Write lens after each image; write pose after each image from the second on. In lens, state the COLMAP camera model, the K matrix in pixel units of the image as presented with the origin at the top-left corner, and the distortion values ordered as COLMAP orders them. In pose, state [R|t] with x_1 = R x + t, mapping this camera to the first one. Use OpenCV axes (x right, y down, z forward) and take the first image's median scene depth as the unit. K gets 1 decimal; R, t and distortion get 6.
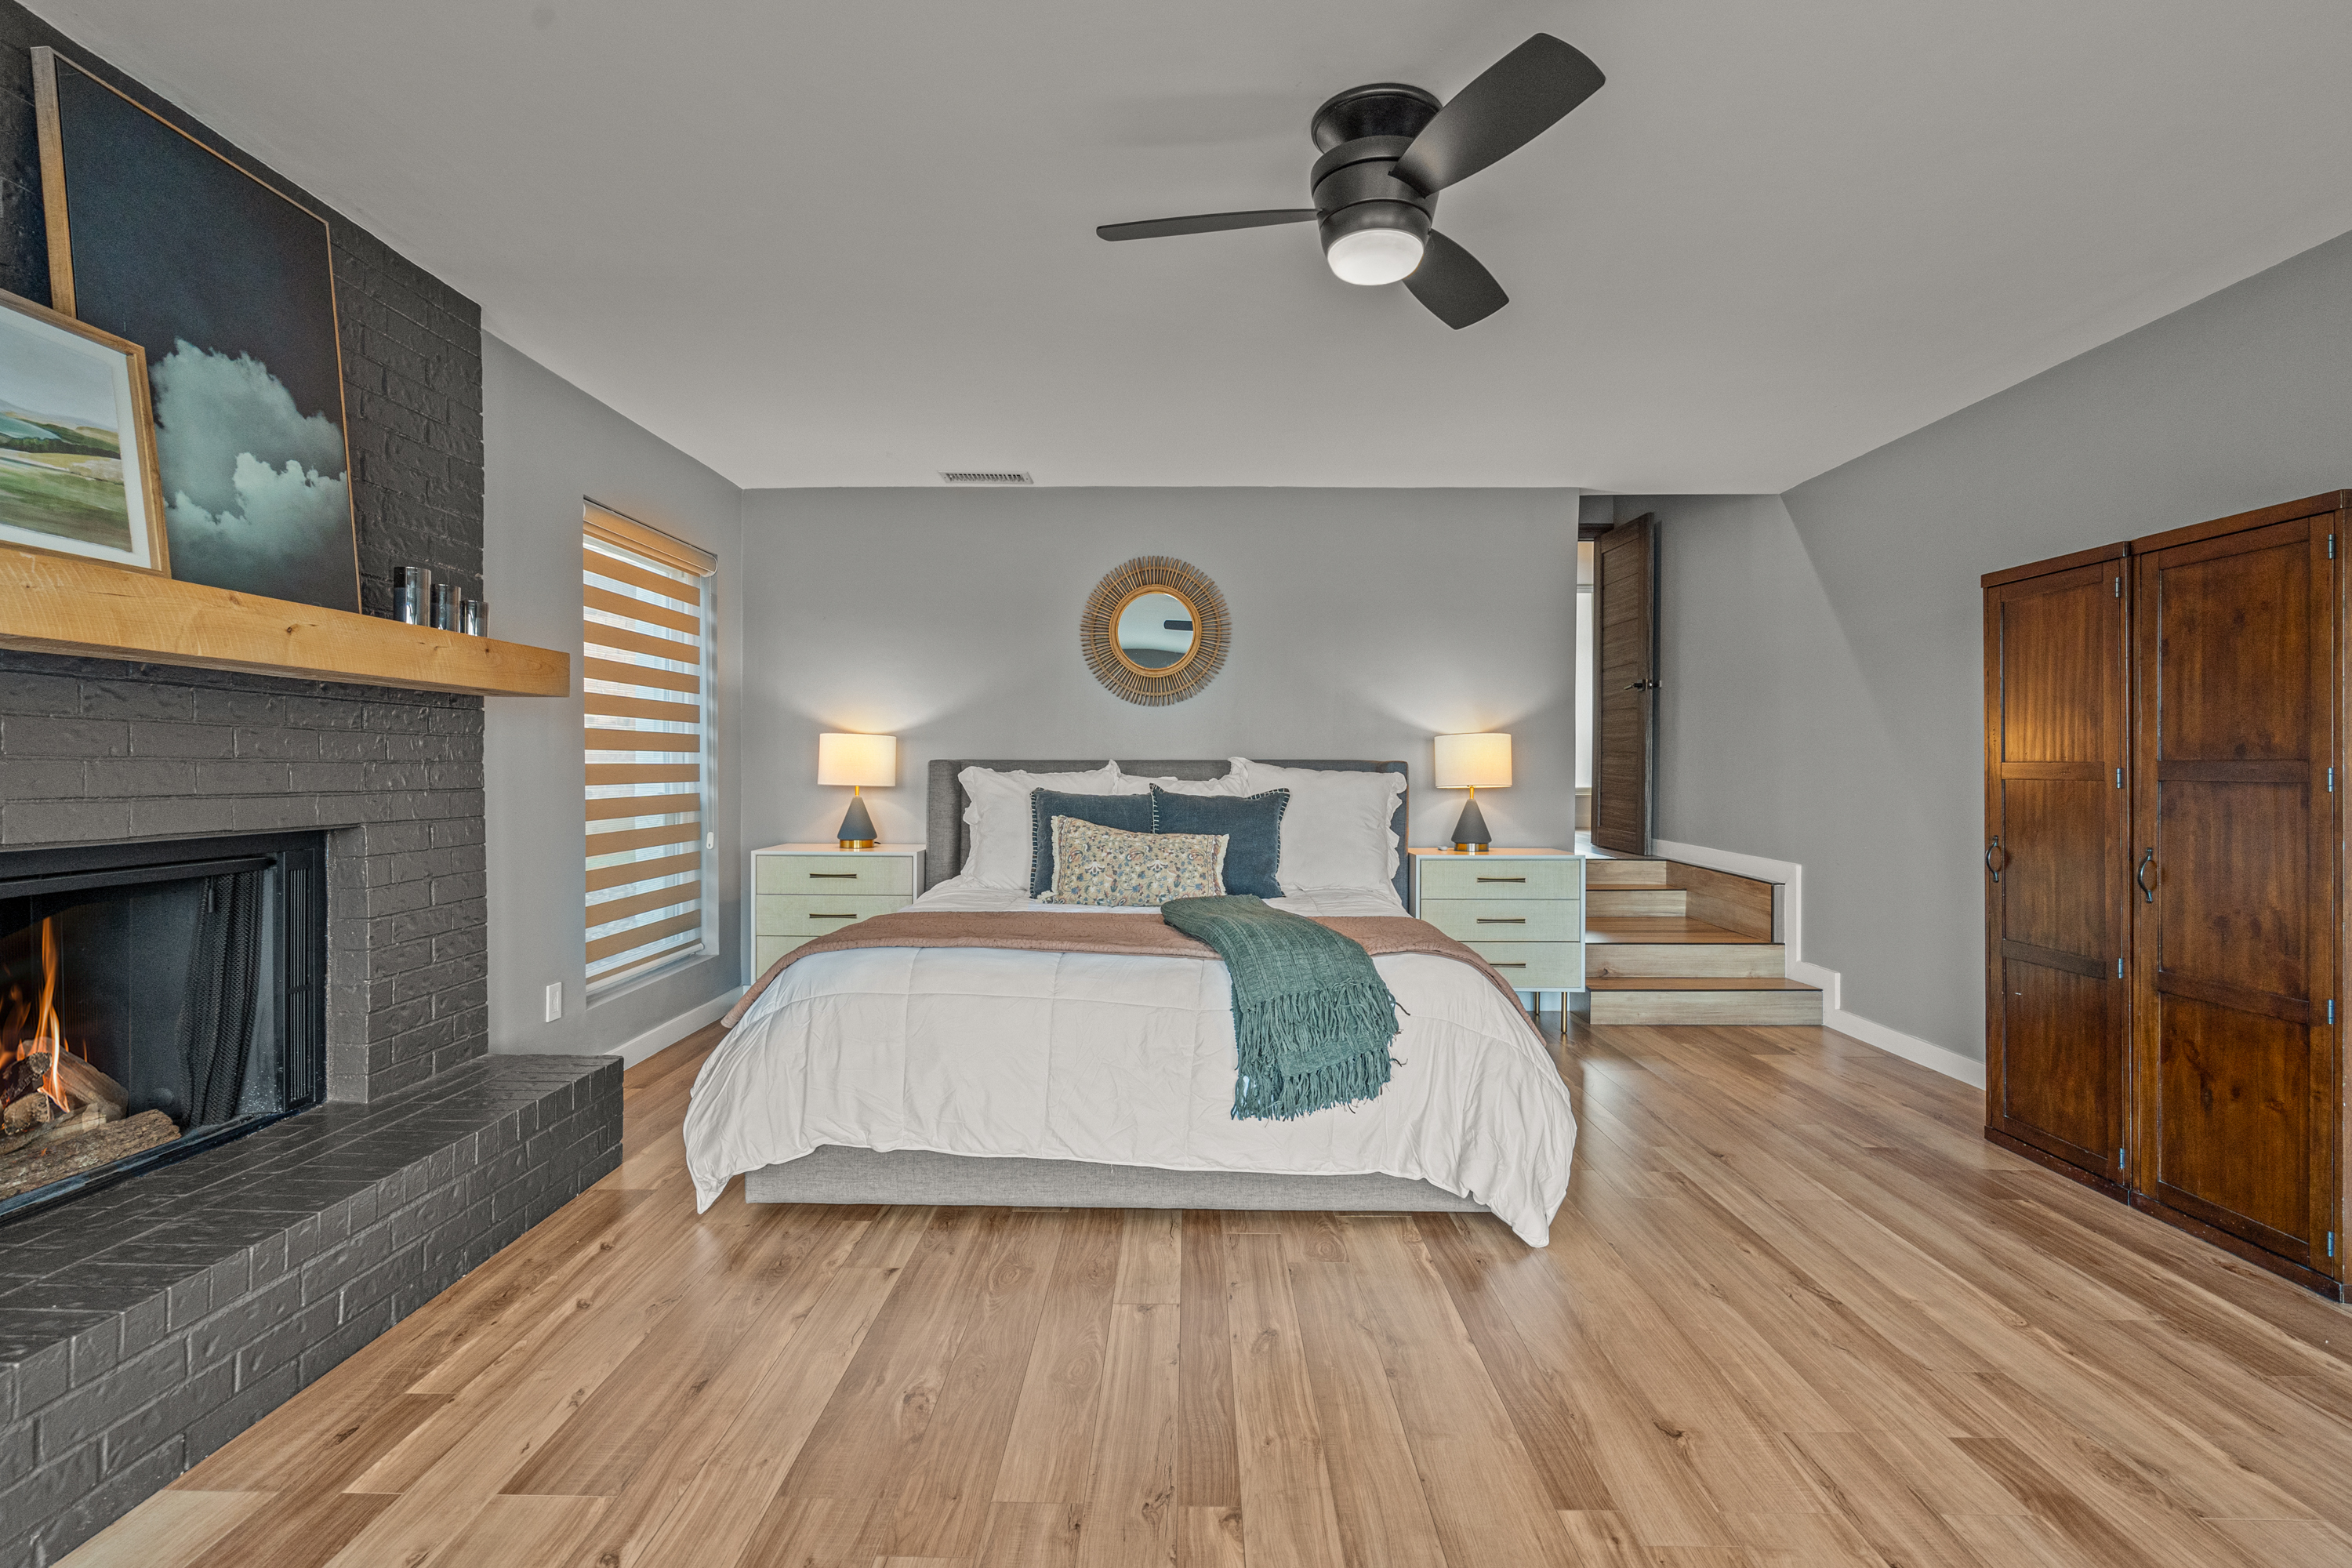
lens RADIAL K [[1082.0, 0, 1173.1], [0, 1082.0, 771.0], [0, 0, 1]] dist [-0.011505, 0.000694]
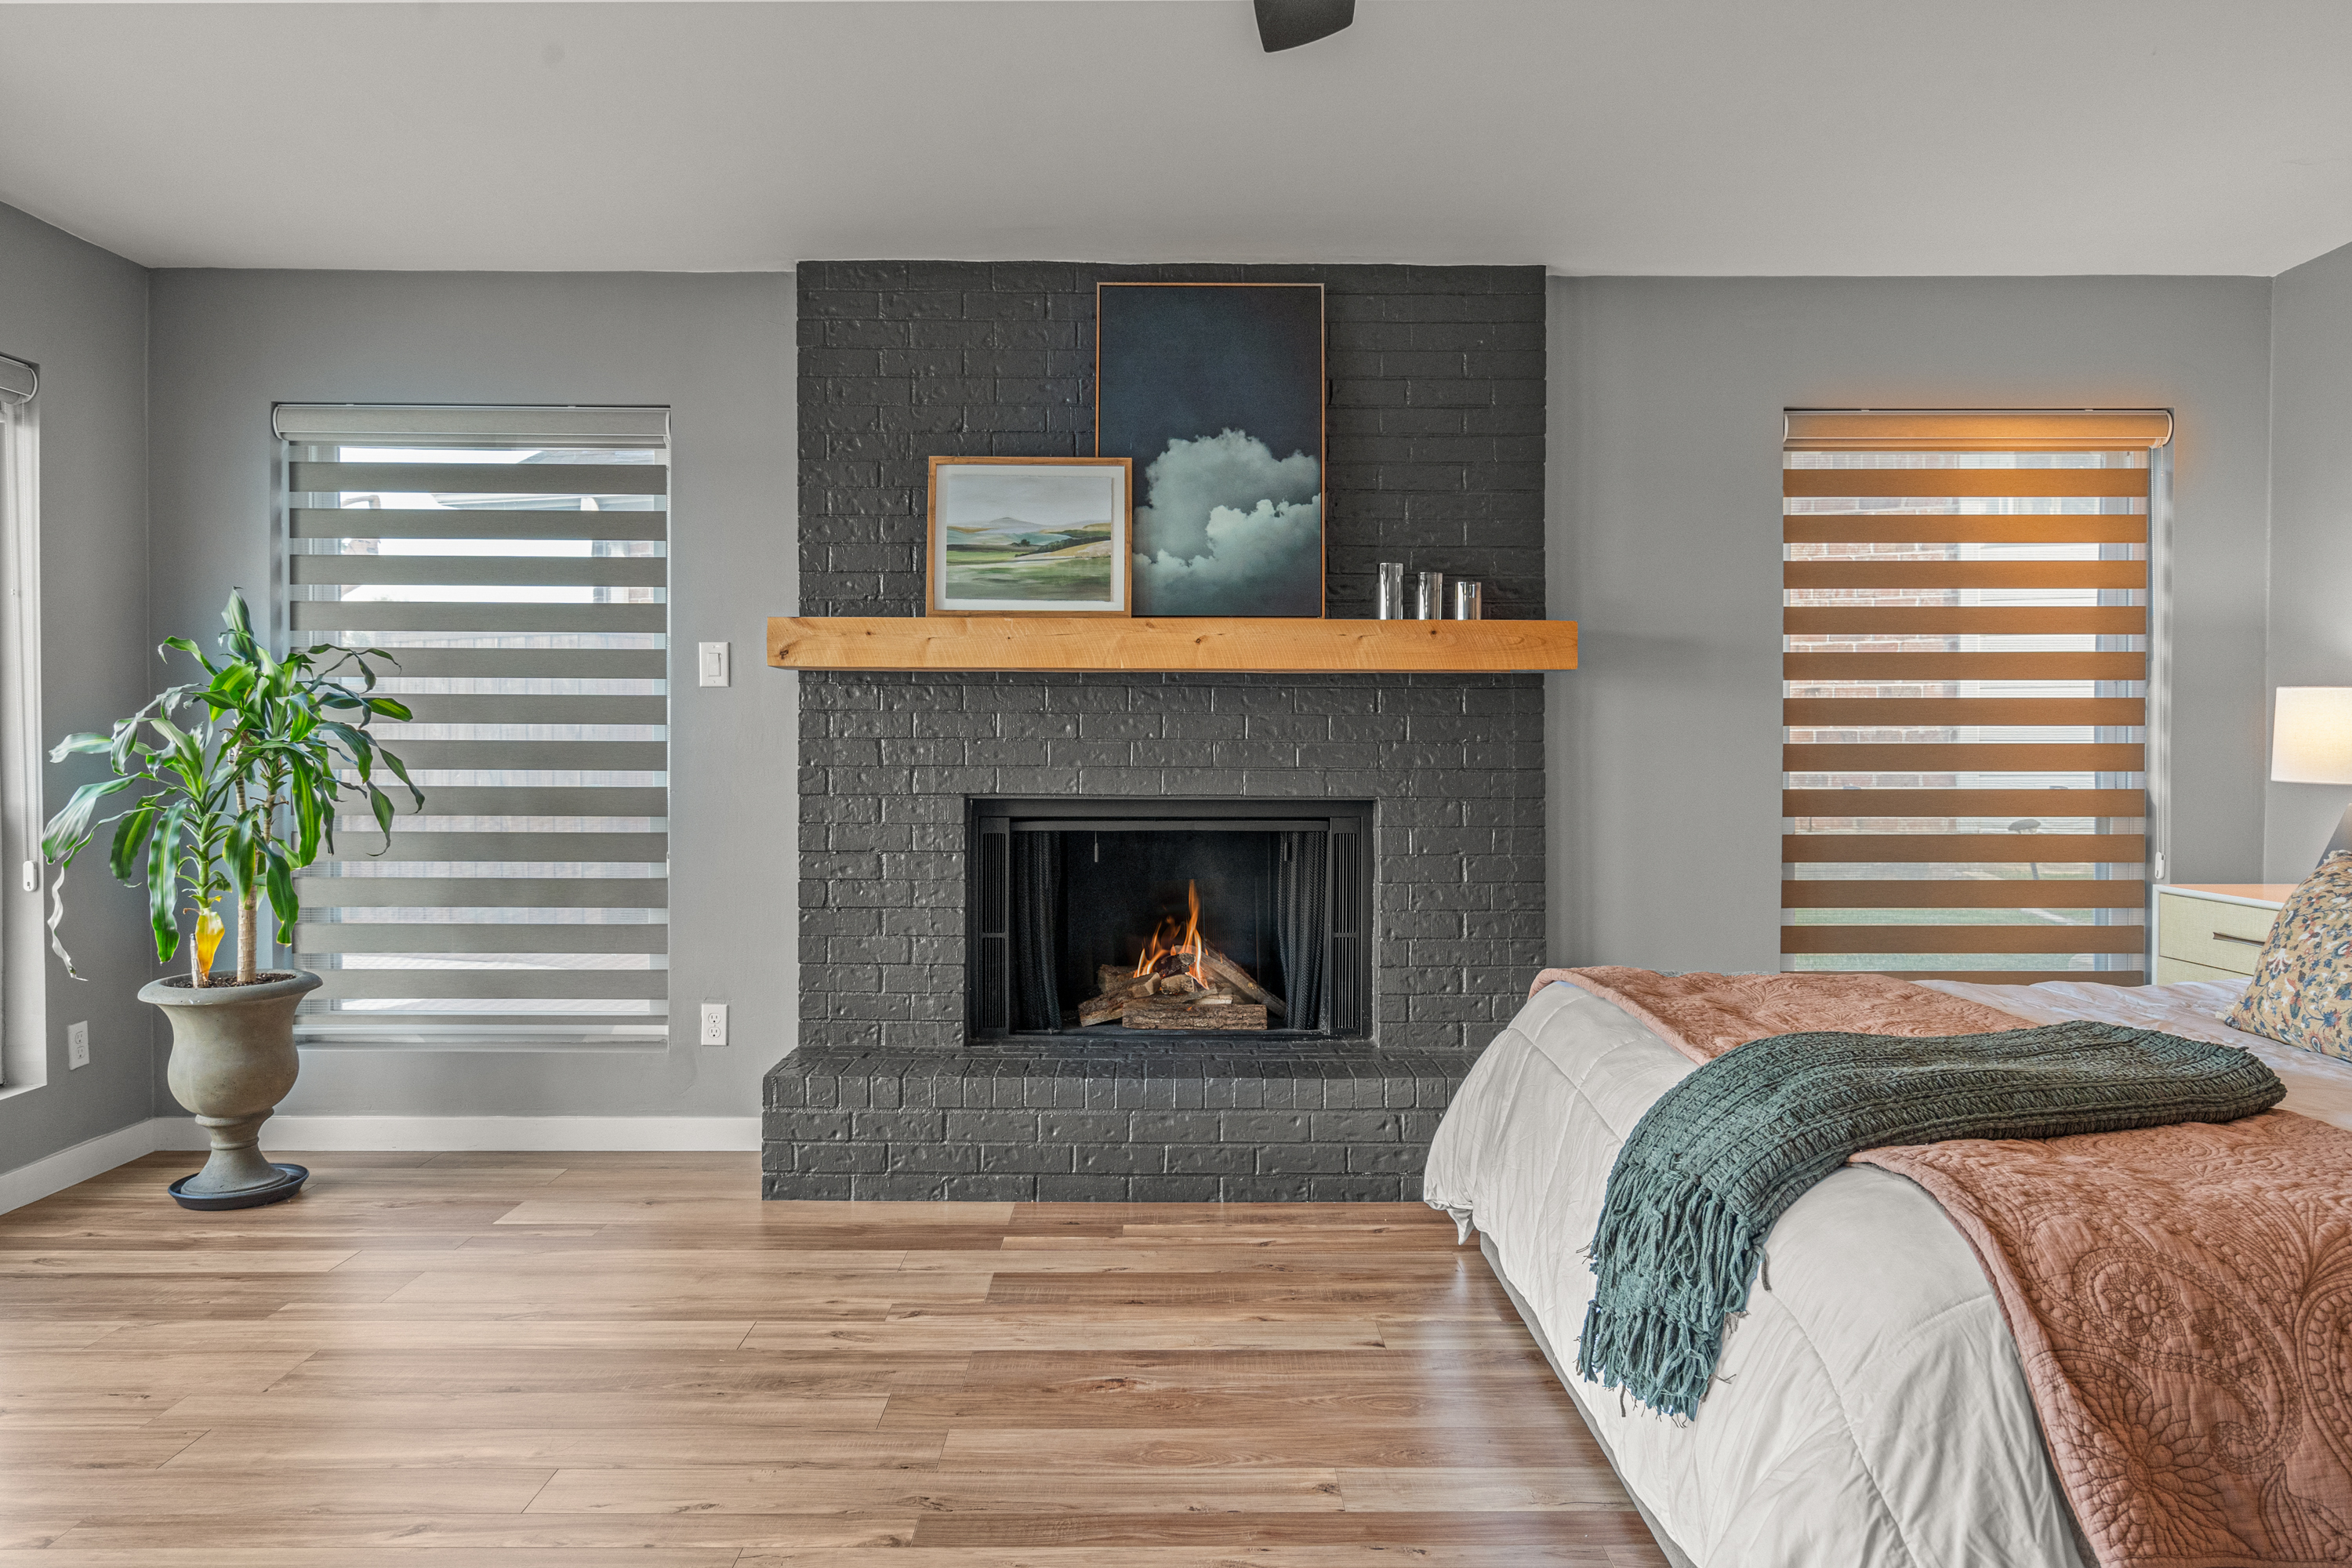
lens RADIAL K [[1567.2, 0, 1174.5], [0, 1567.2, 778.1], [0, 0, 1]] dist [-0.000526, 0.001218]
pose [[0.028507, 0.017135, -0.999447, 1.063711], [-0.006034, 0.999838, 0.016970, 0.002826], [0.999575, 0.005547, 0.028606, 0.903158]]
